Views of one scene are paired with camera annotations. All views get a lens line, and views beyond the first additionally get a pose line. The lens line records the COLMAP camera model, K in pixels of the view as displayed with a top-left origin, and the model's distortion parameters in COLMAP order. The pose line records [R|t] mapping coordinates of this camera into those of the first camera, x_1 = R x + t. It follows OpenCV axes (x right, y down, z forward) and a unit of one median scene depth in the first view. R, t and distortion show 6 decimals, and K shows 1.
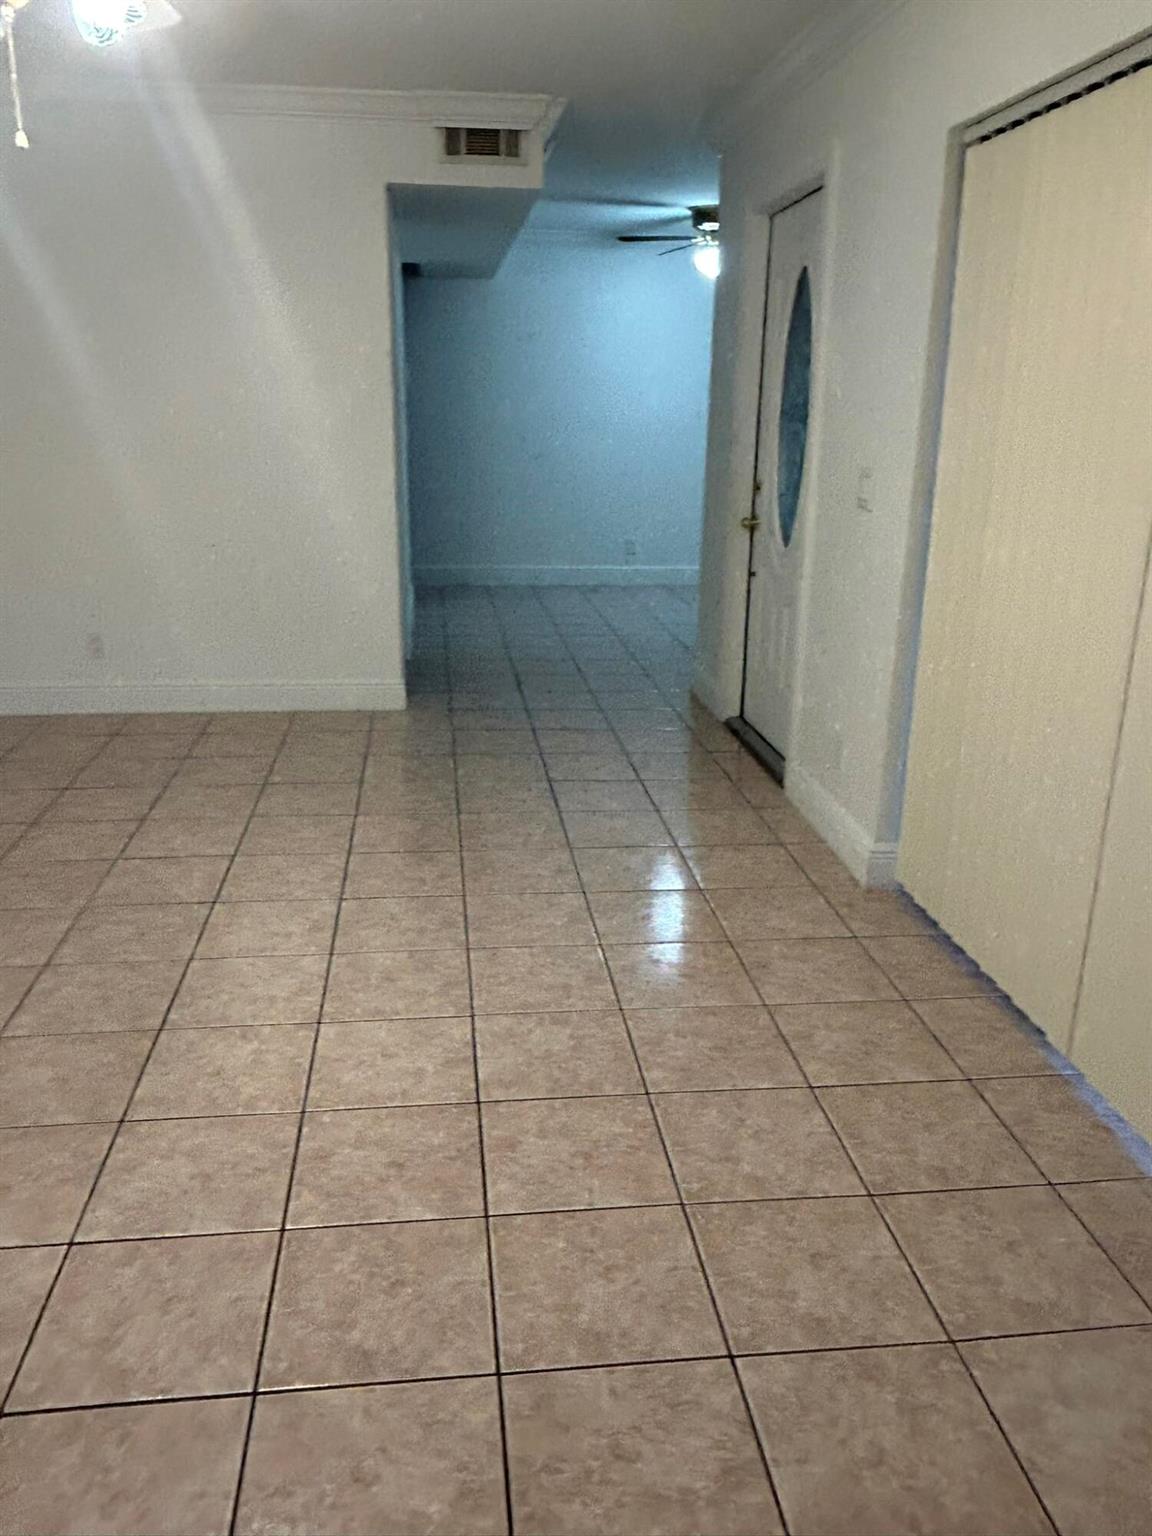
lens RADIAL K [[1205.9, 0, 575.8], [0, 1205.9, 706.6], [0, 0, 1]] dist [0.050311, 0.004179]
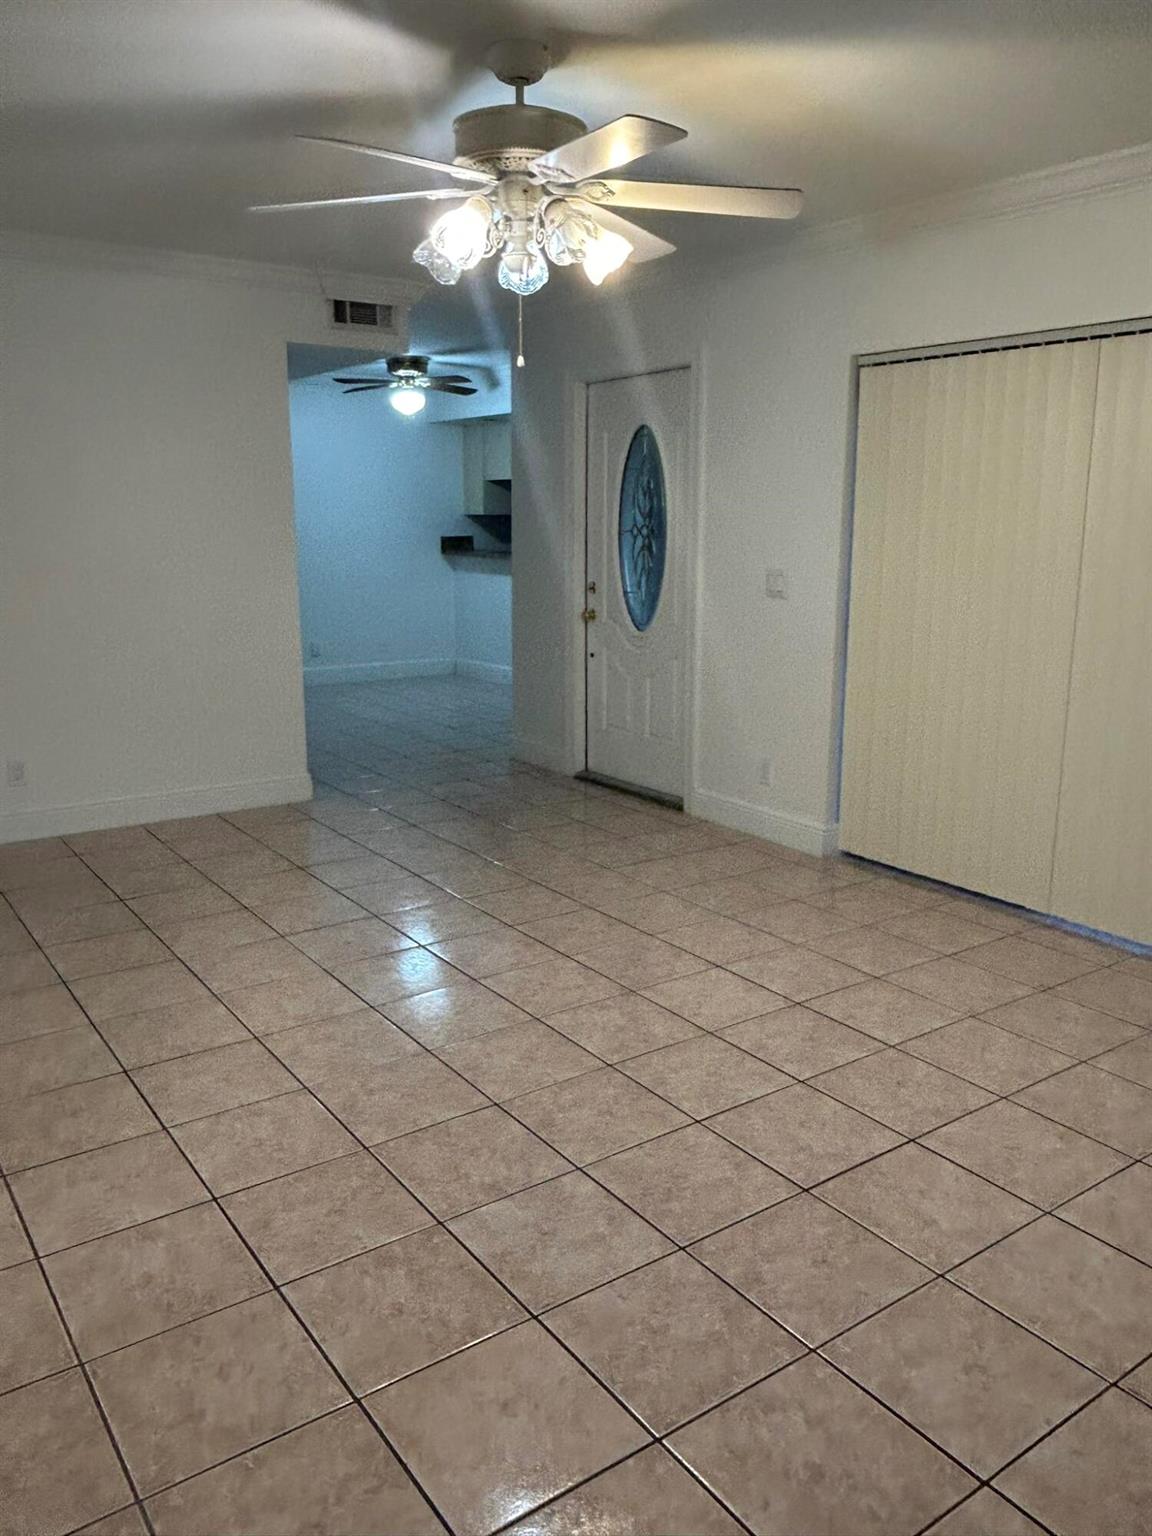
lens RADIAL K [[1153.9, 0, 571.6], [0, 1153.9, 769.1], [0, 0, 1]] dist [0.000008, -0.002495]
pose [[0.878342, -0.114231, 0.464185, -0.477797], [0.127279, 0.991862, 0.003246, 0.001290], [-0.460778, 0.056230, 0.885732, -0.068859]]
